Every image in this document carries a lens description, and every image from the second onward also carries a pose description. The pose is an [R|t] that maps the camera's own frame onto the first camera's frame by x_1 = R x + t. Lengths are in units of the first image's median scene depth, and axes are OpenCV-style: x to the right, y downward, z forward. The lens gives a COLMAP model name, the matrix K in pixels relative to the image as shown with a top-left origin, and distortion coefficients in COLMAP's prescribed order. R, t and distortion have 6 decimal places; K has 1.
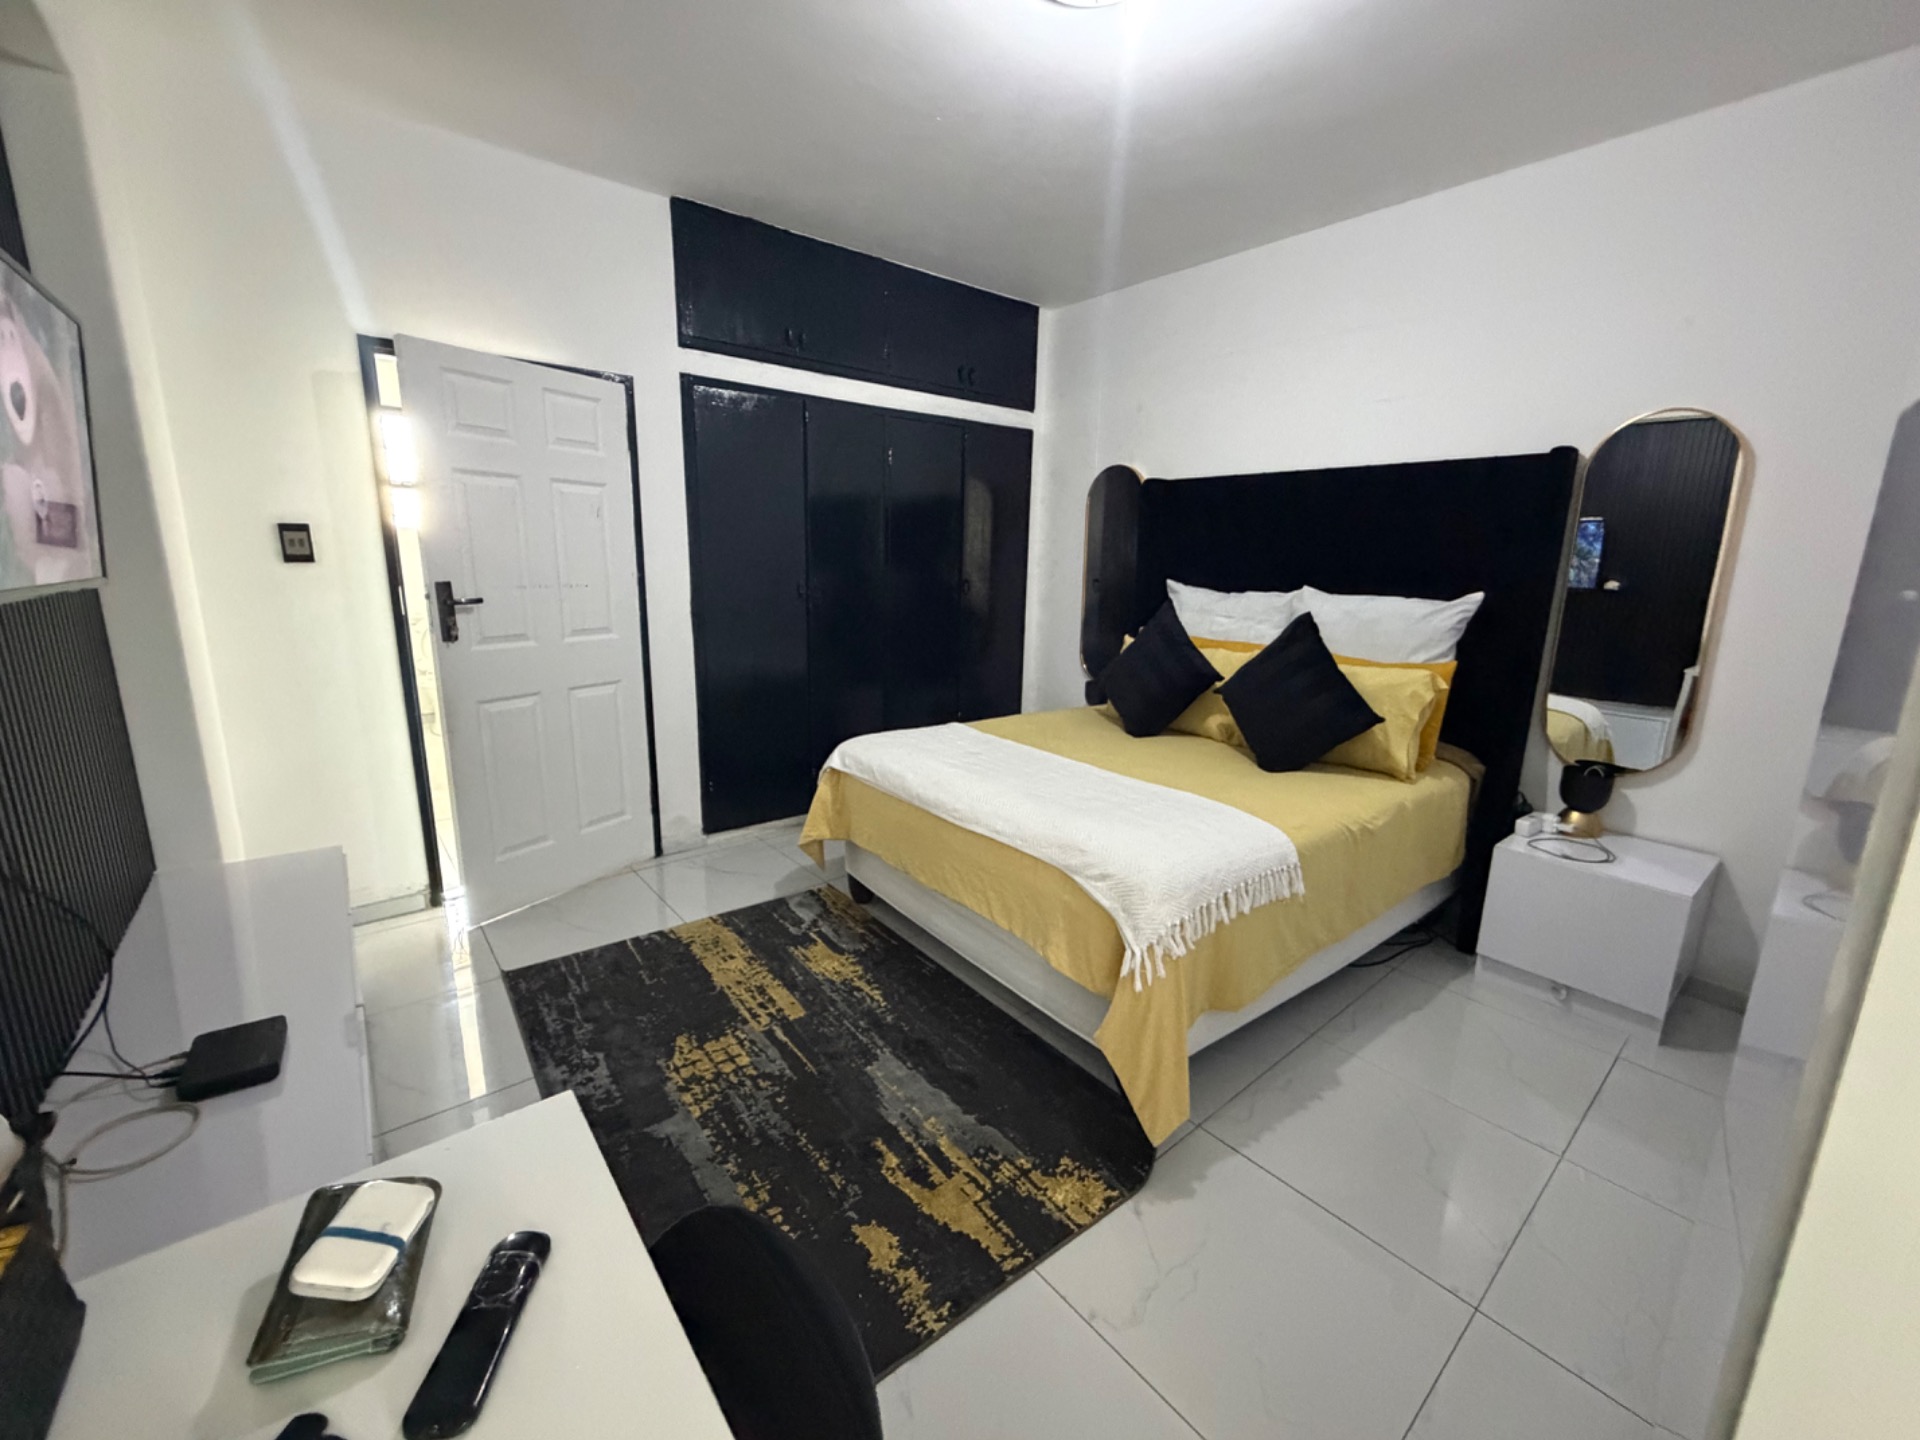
lens RADIAL K [[765.0, 0, 955.3], [0, 765.0, 716.9], [0, 0, 1]] dist [0.000789, 0.000037]
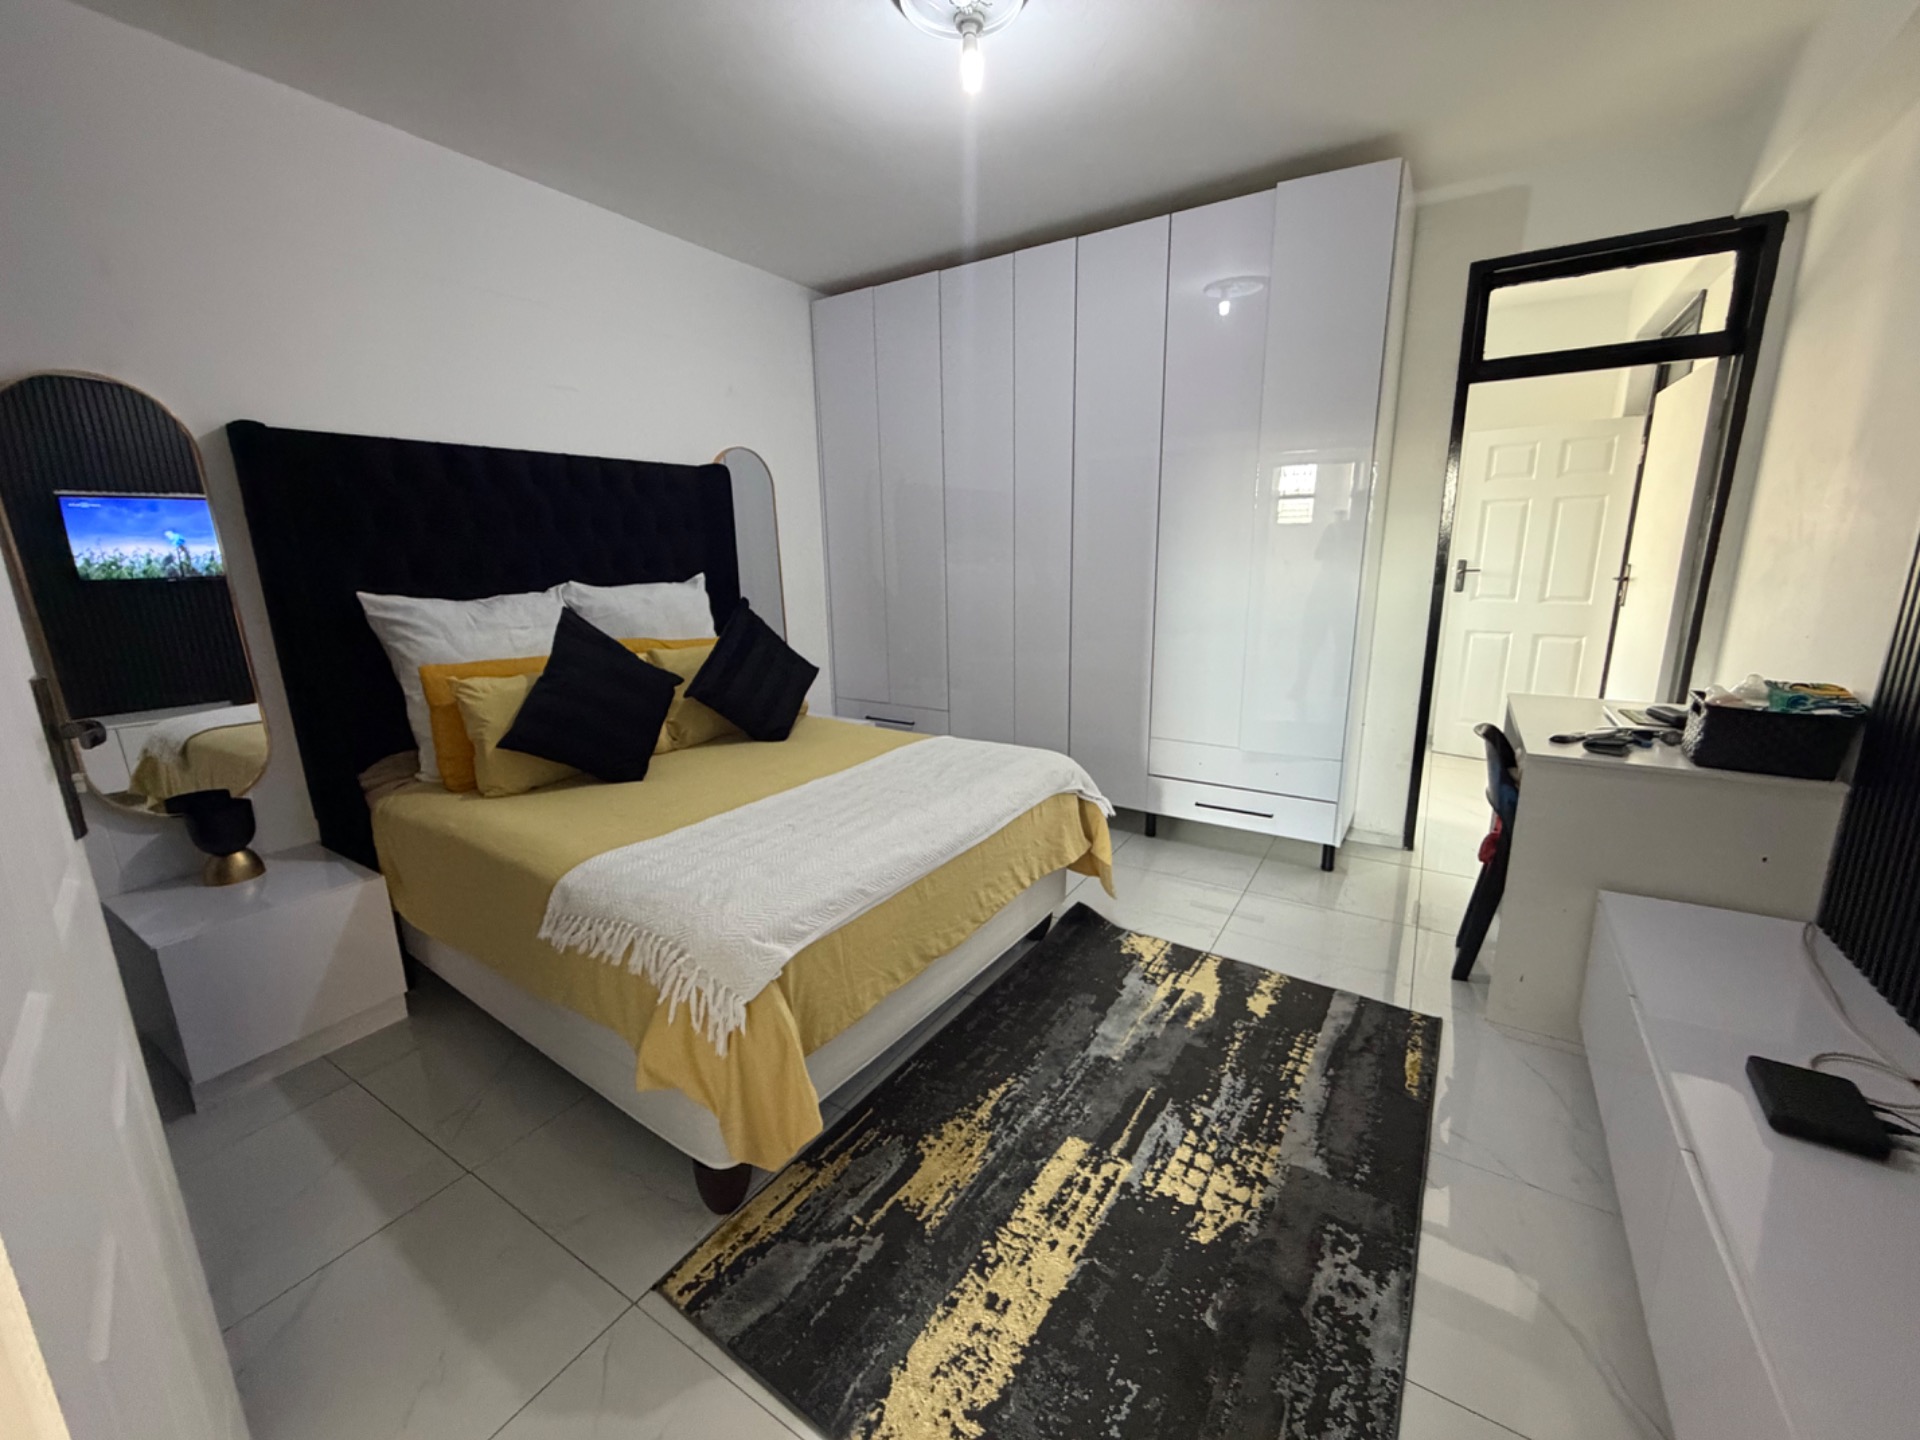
lens RADIAL K [[765.0, 0, 955.3], [0, 765.0, 716.9], [0, 0, 1]] dist [0.000789, 0.000037]
pose [[-0.310755, -0.225508, 0.923351, -0.881584], [0.205686, 0.932474, 0.296960, -0.305122], [-0.927968, 0.282202, -0.243387, 1.321548]]
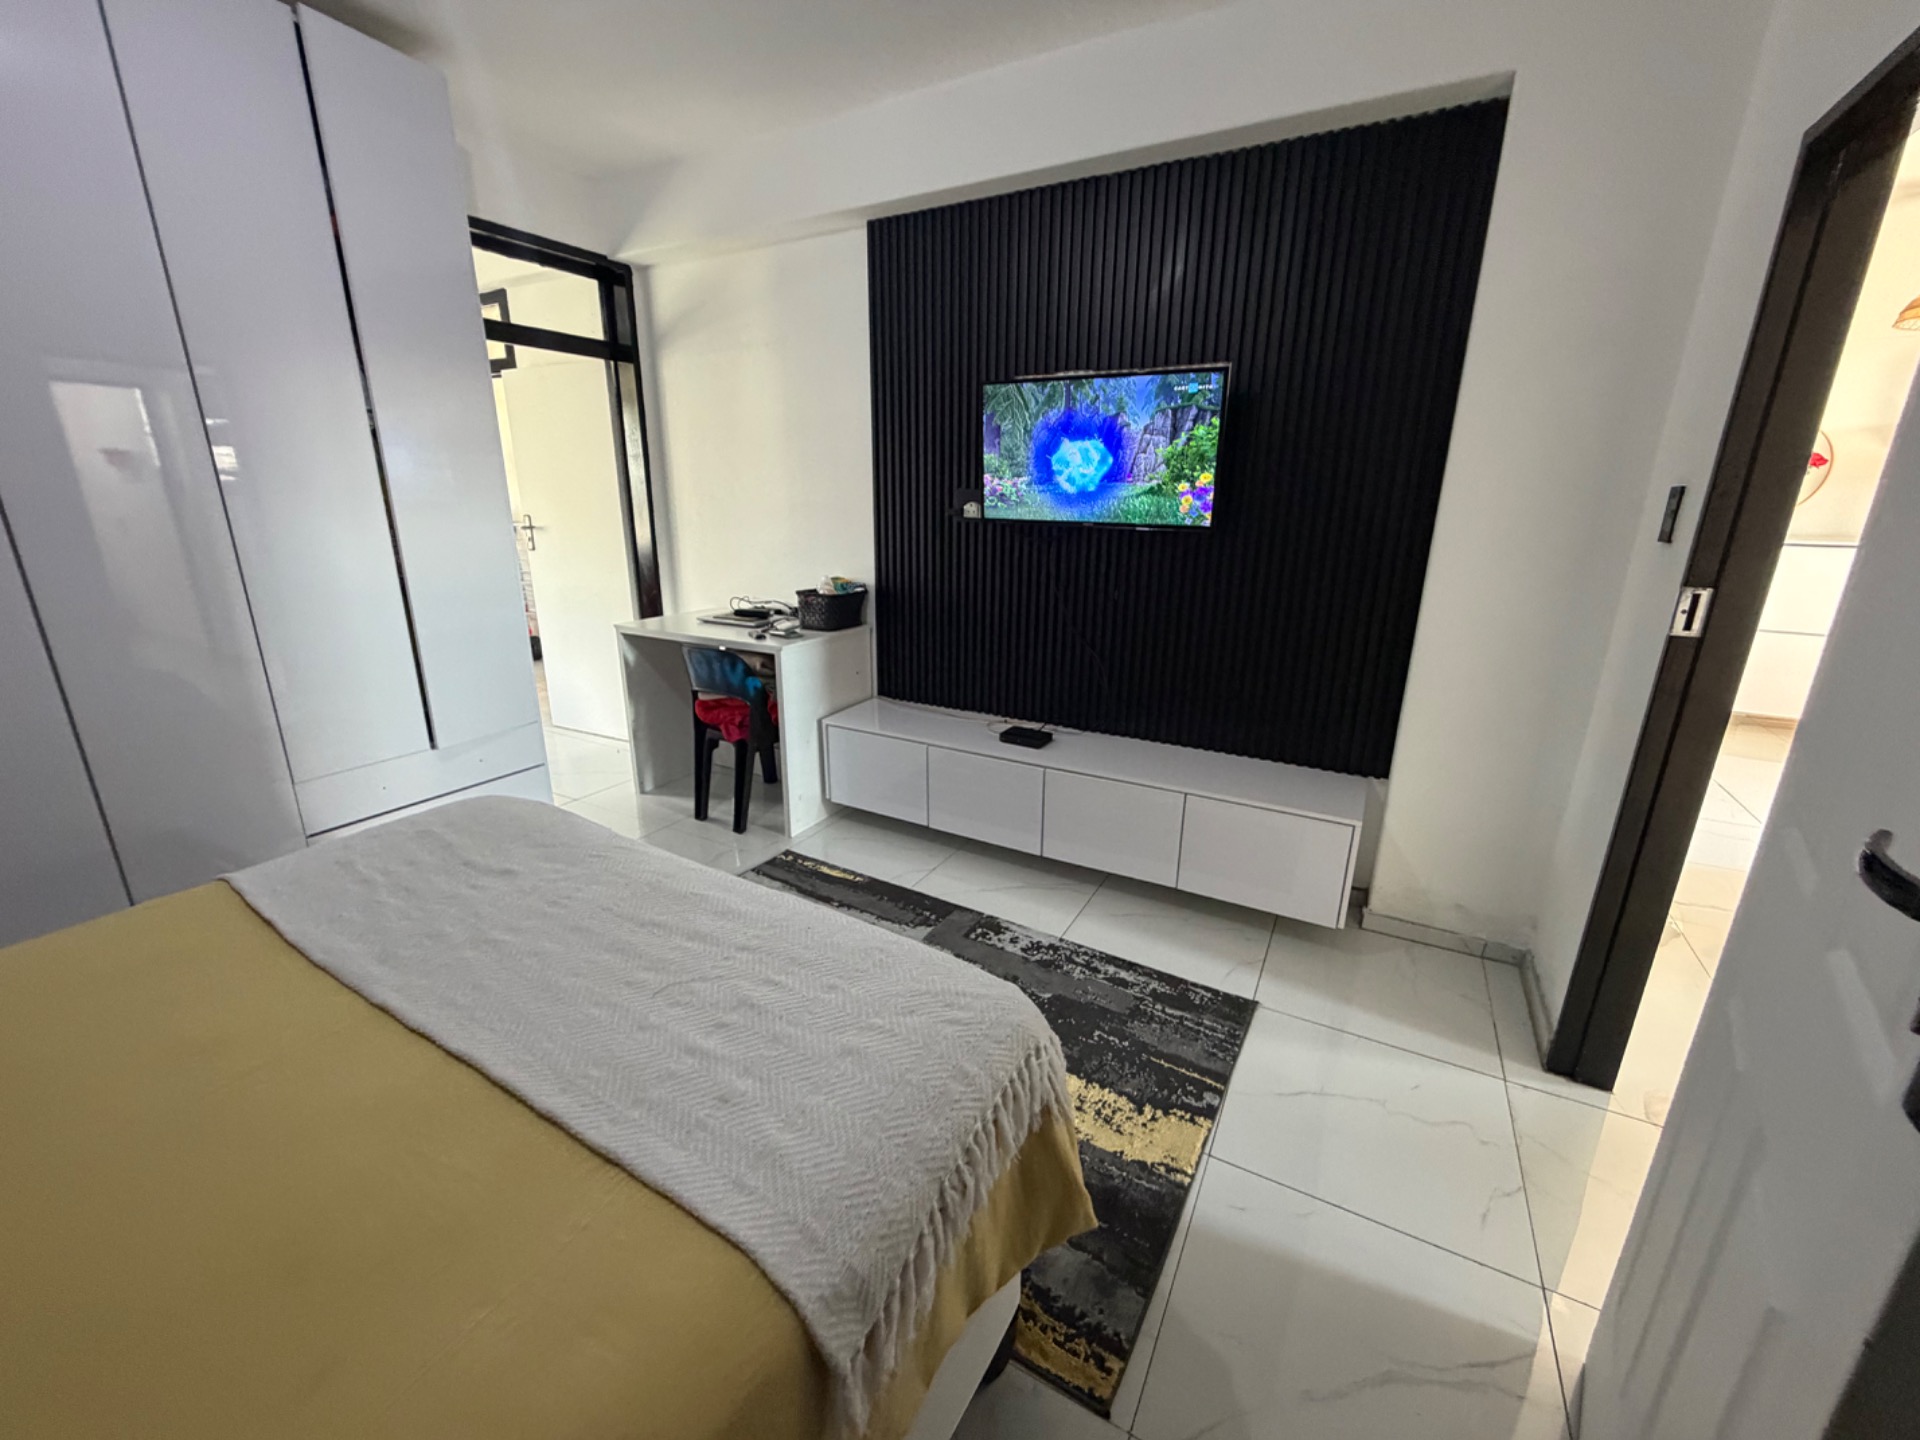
lens RADIAL K [[765.0, 0, 955.3], [0, 765.0, 716.9], [0, 0, 1]] dist [0.000789, 0.000037]
pose [[-0.932102, 0.074994, -0.354348, 0.014885], [-0.102203, 0.884115, 0.455956, -0.381703], [0.347478, 0.461212, -0.816420, 1.747227]]
